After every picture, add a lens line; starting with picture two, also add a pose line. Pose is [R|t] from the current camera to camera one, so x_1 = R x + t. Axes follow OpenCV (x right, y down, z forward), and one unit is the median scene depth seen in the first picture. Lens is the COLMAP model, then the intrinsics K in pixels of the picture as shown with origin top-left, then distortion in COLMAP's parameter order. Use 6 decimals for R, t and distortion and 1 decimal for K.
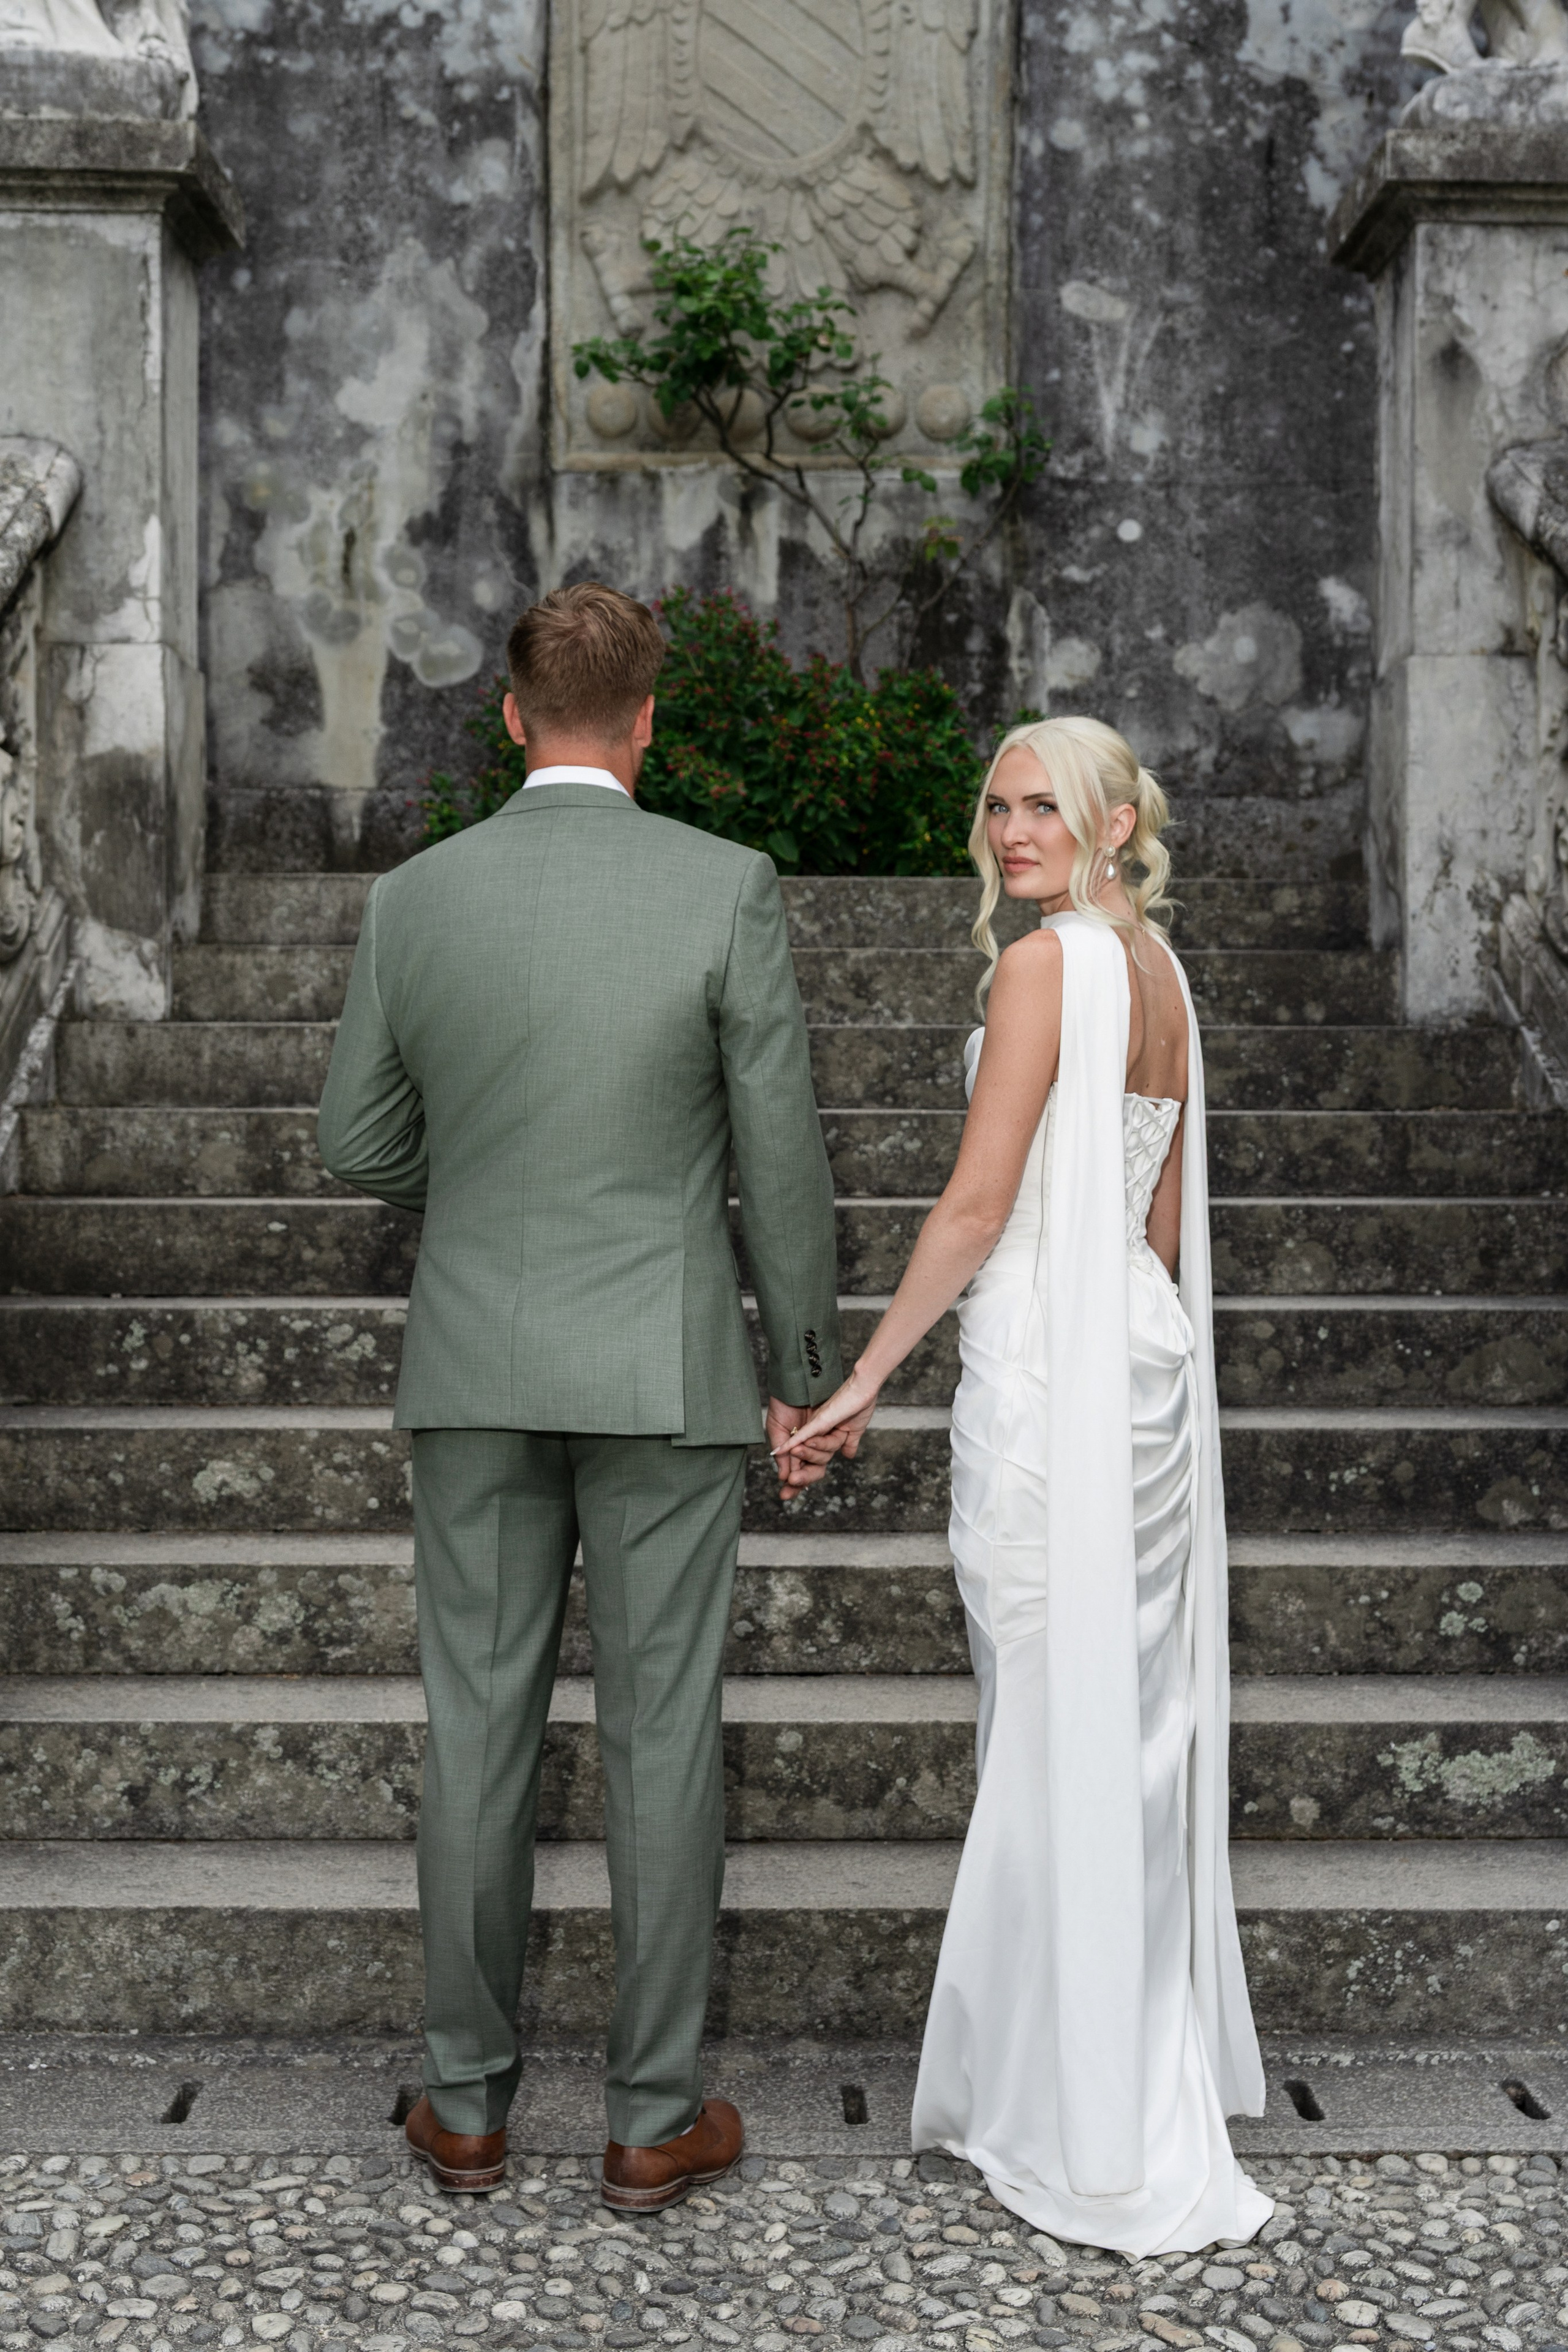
lens RADIAL K [[2745.6, 0, 738.7], [0, 2745.6, 1132.4], [0, 0, 1]] dist [-0.014440, 0.000000]
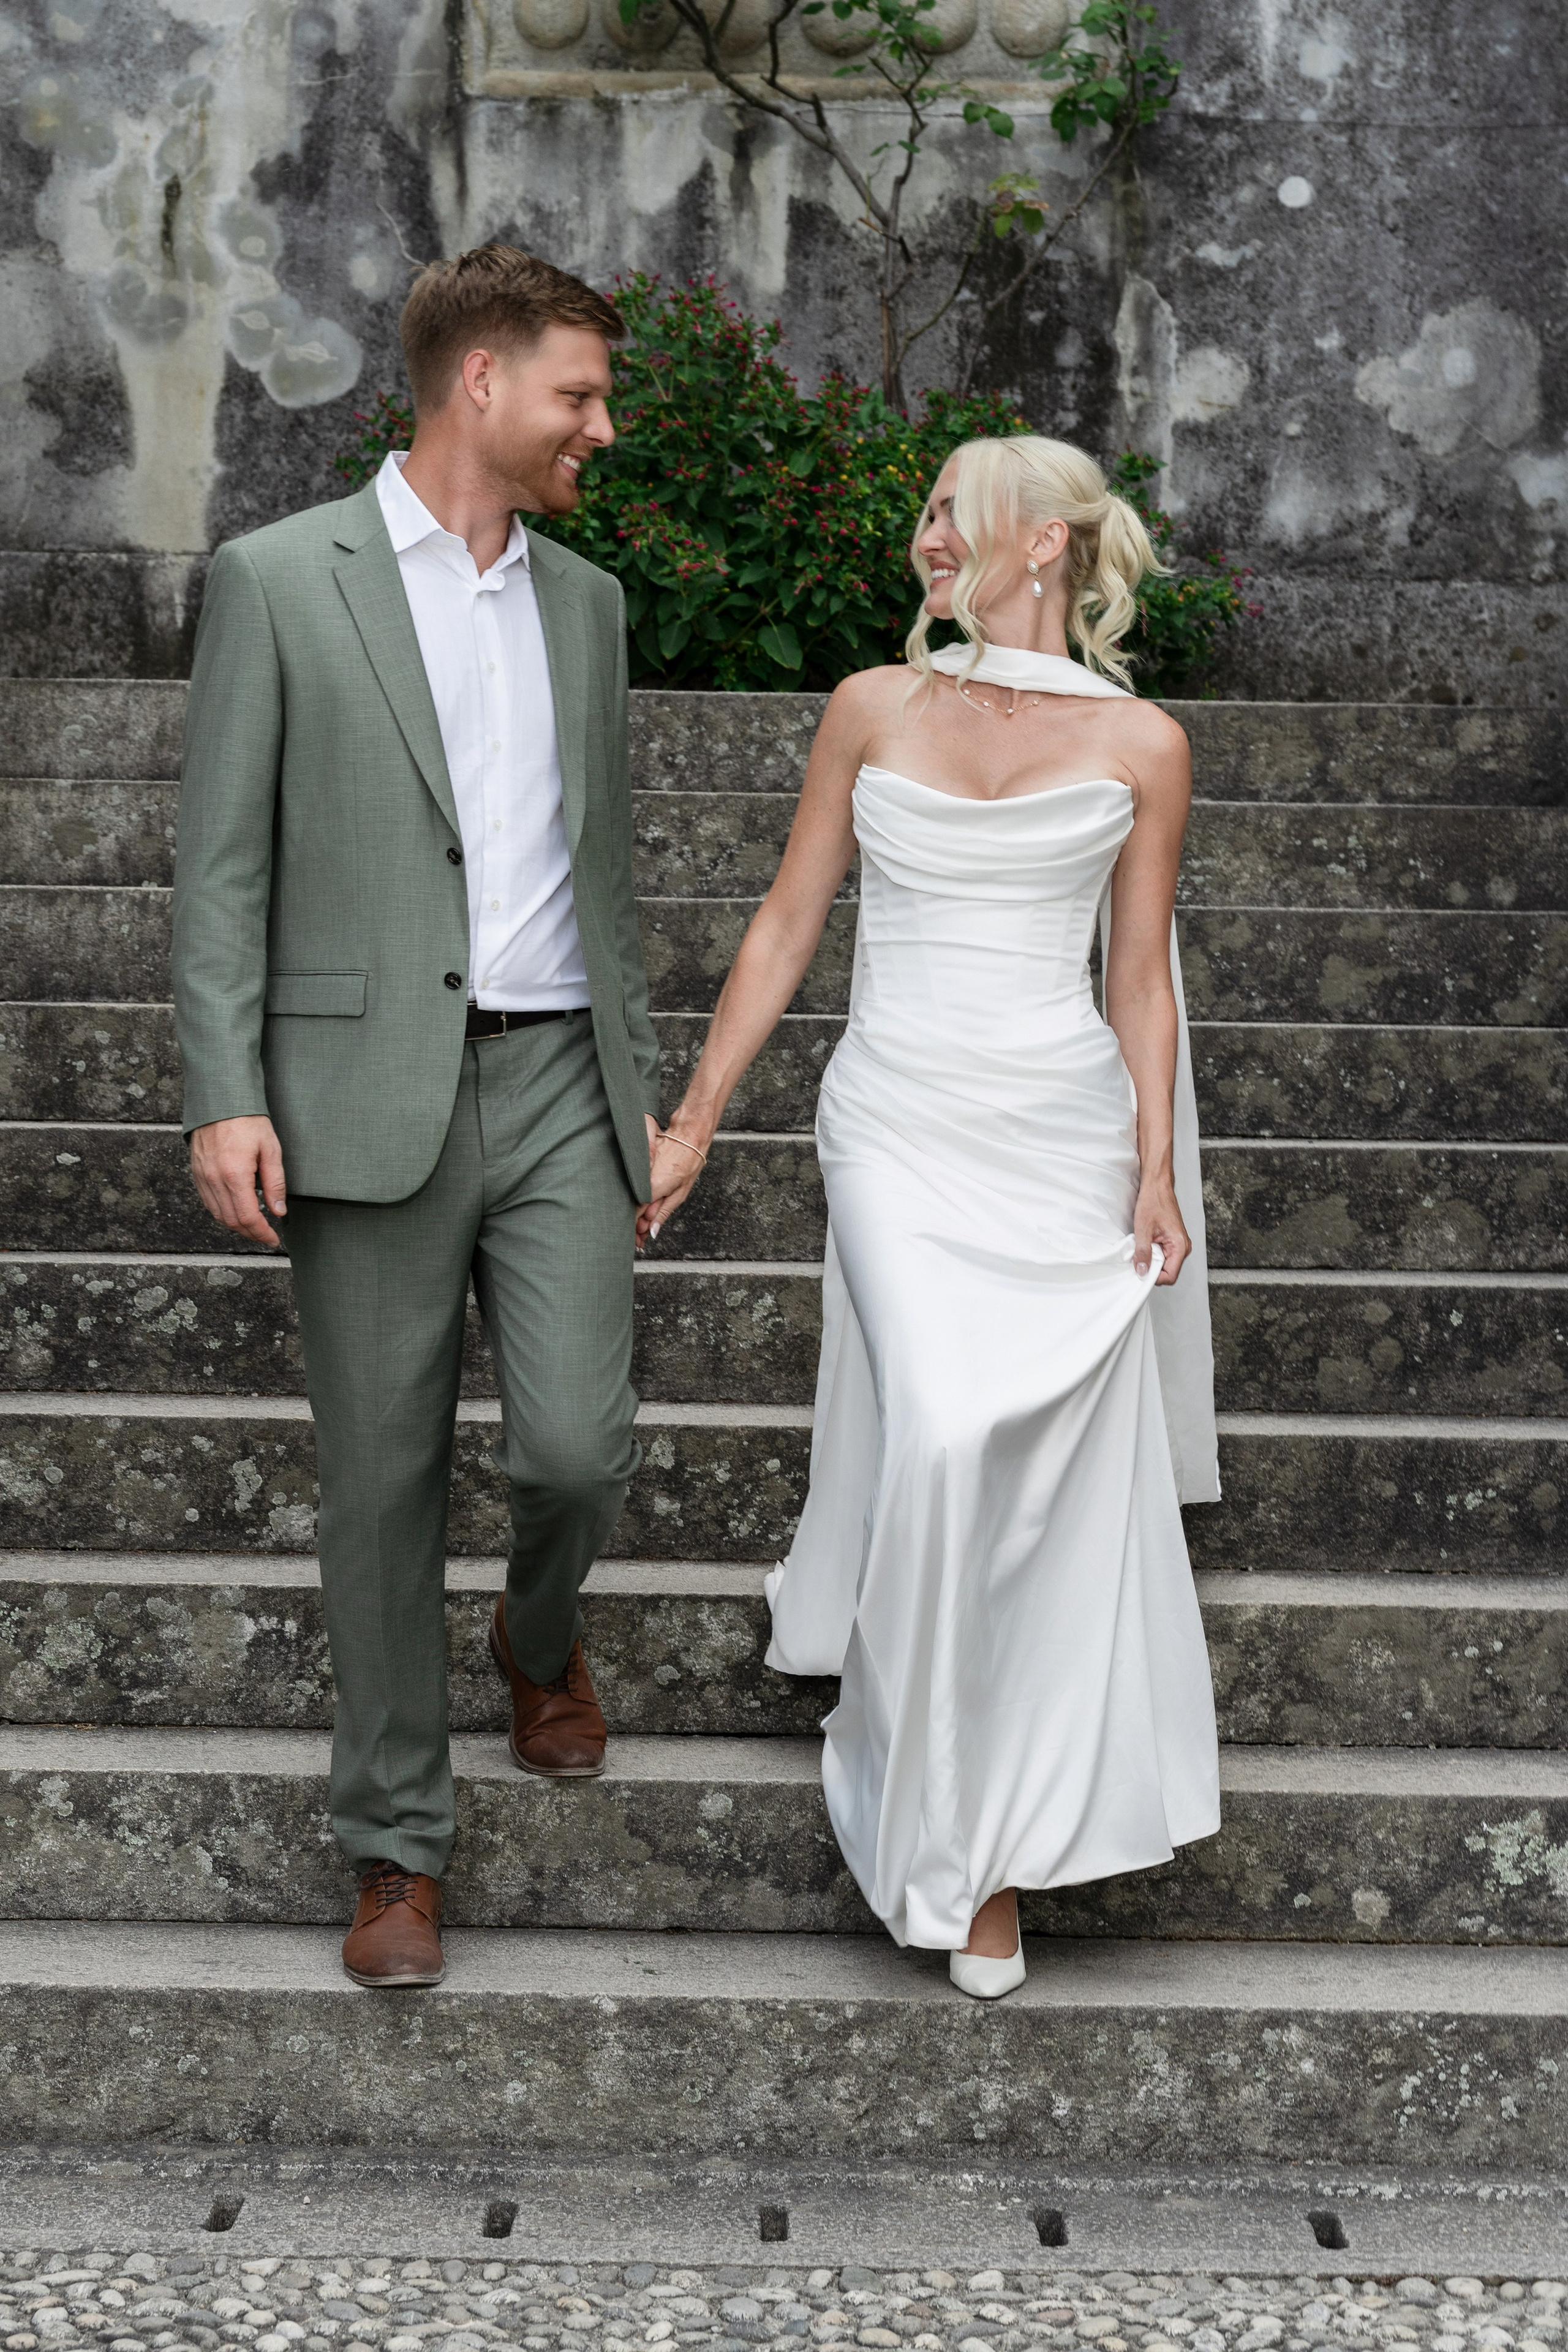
lens RADIAL K [[4397.2, 0, 733.4], [0, 4397.2, 1268.1], [0, 0, 1]] dist [0.021200, 0.000000]
pose [[0.999817, 0.015019, -0.011829, 0.023497], [-0.014494, 0.998959, 0.043248, 0.008317], [0.012467, -0.043068, 0.998994, -0.166571]]
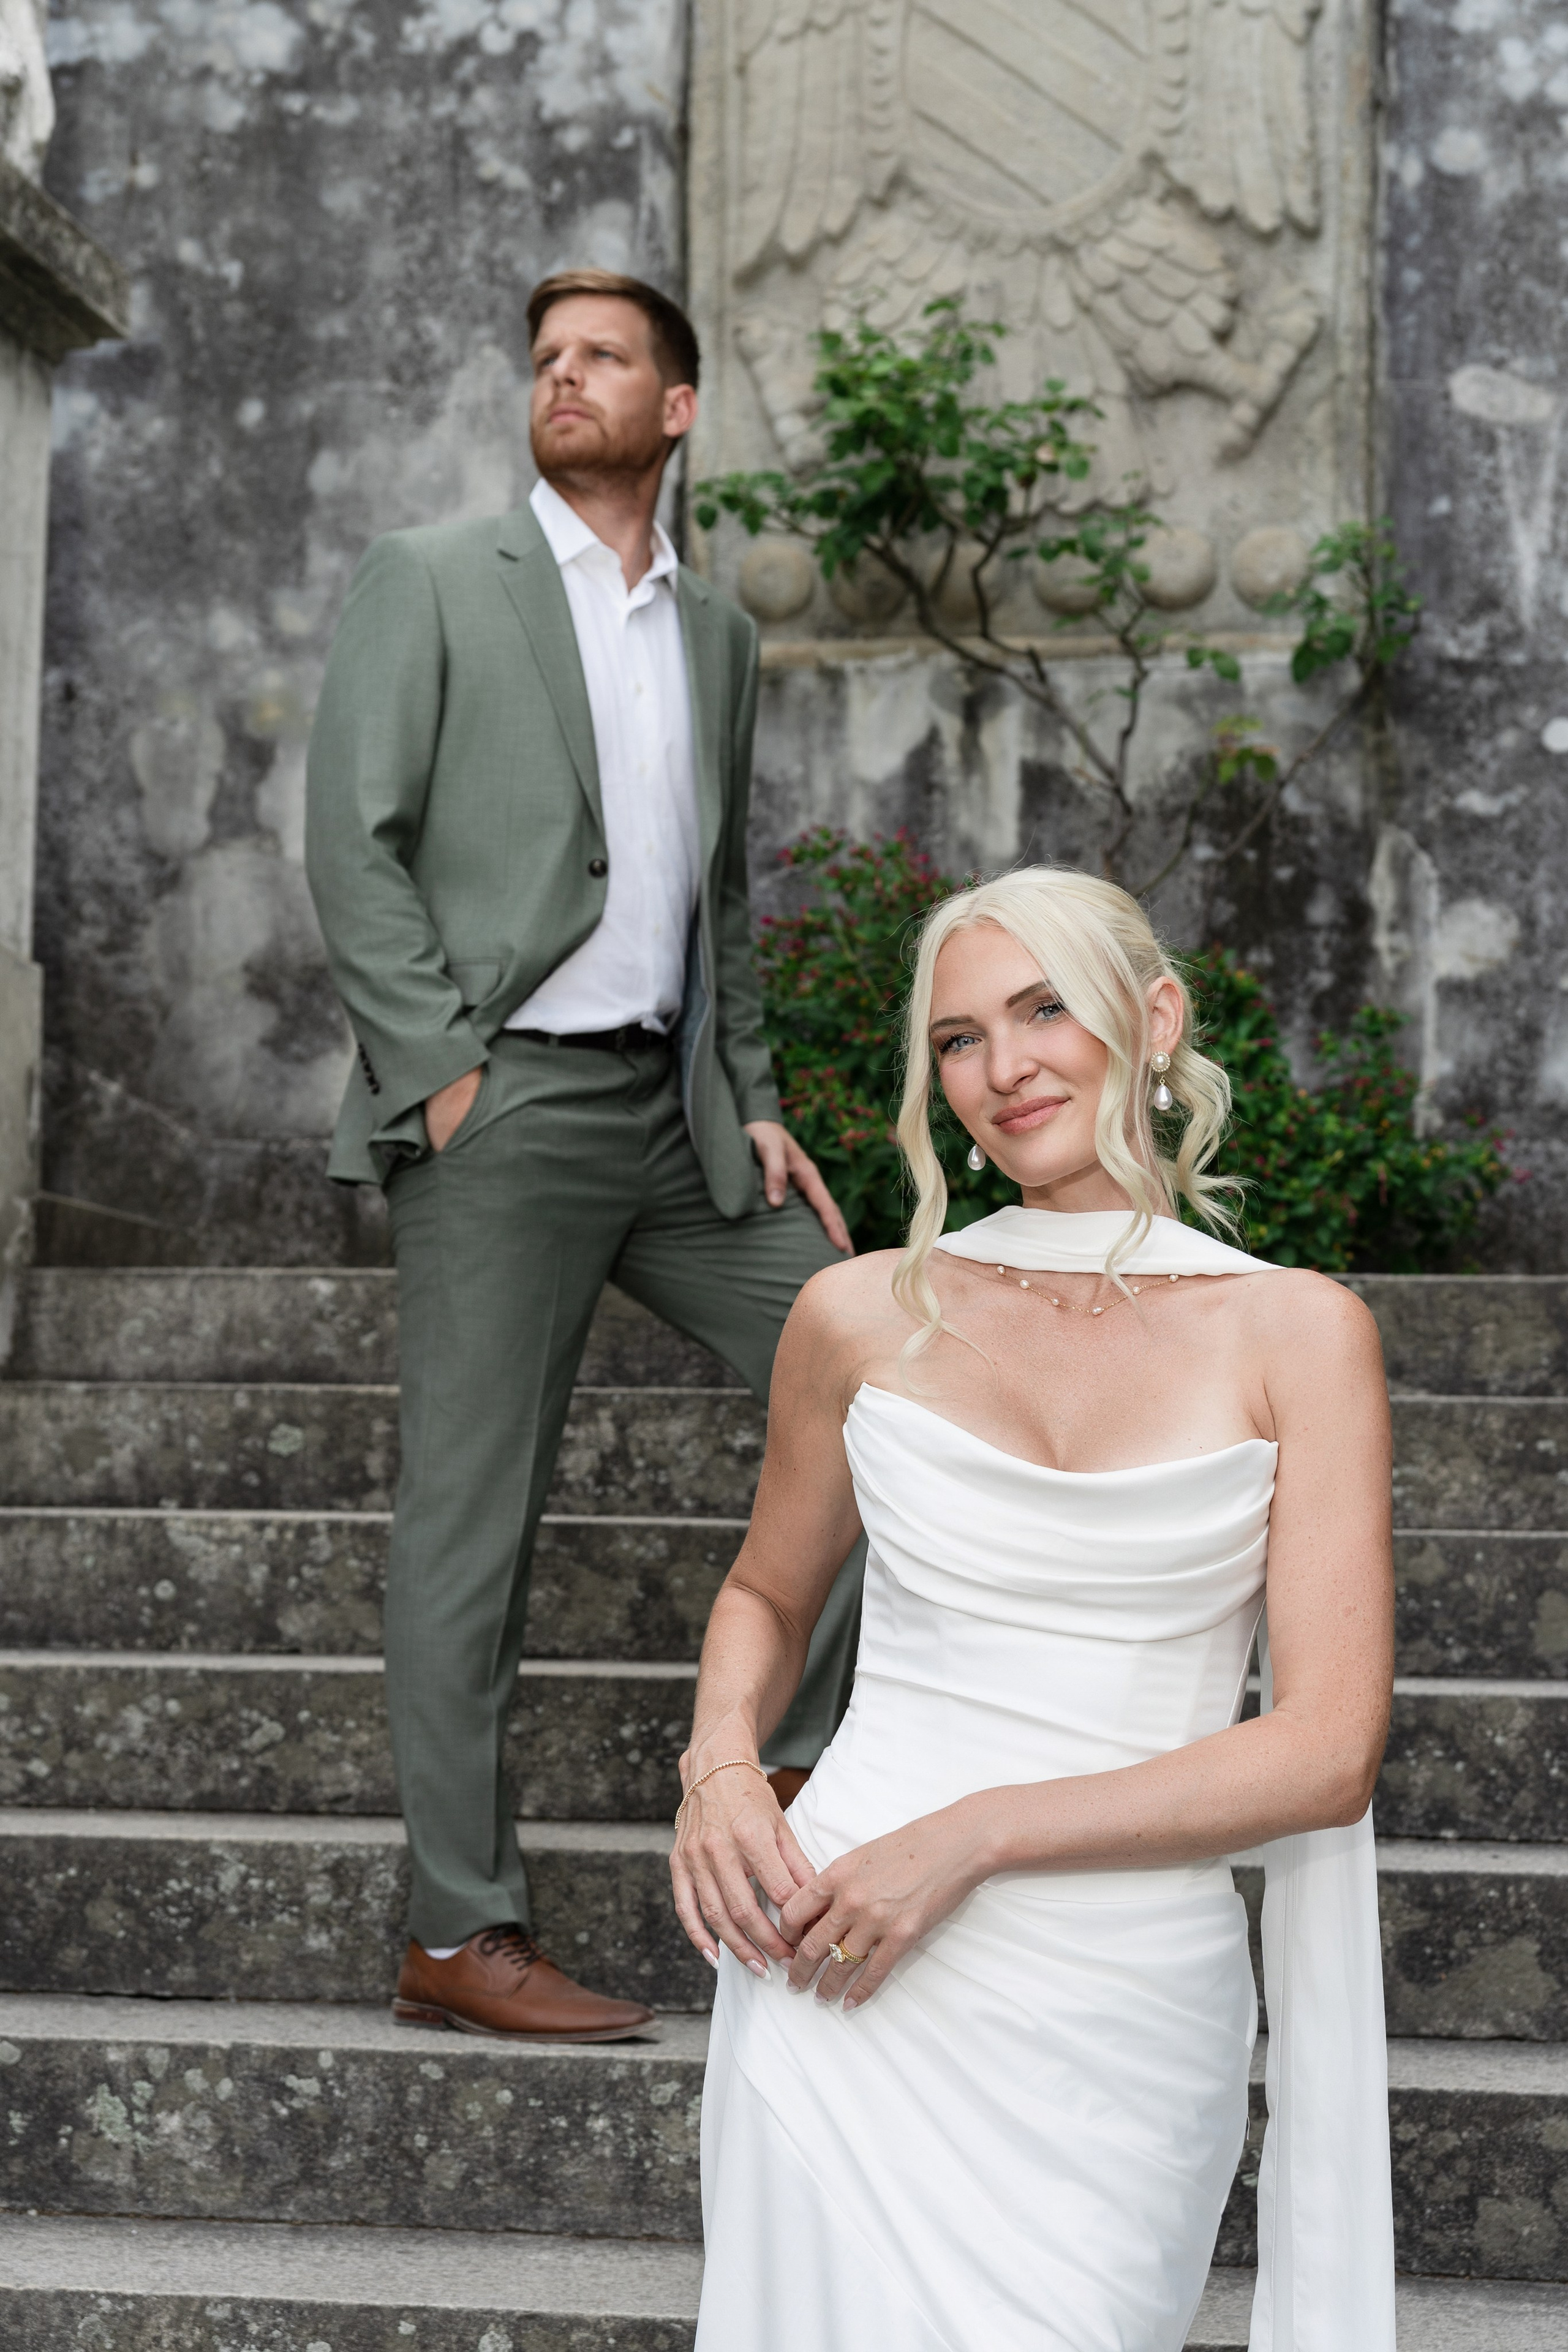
lens RADIAL K [[3438.2, 0, 783.7], [0, 3438.2, 1178.9], [0, 0, 1]] dist [0.002092, 0.000000]
pose [[0.986495, -0.005109, -0.163709, 0.123904], [-0.013628, 0.993488, -0.113123, -0.027550], [0.163221, 0.113826, 0.980001, 0.245690]]
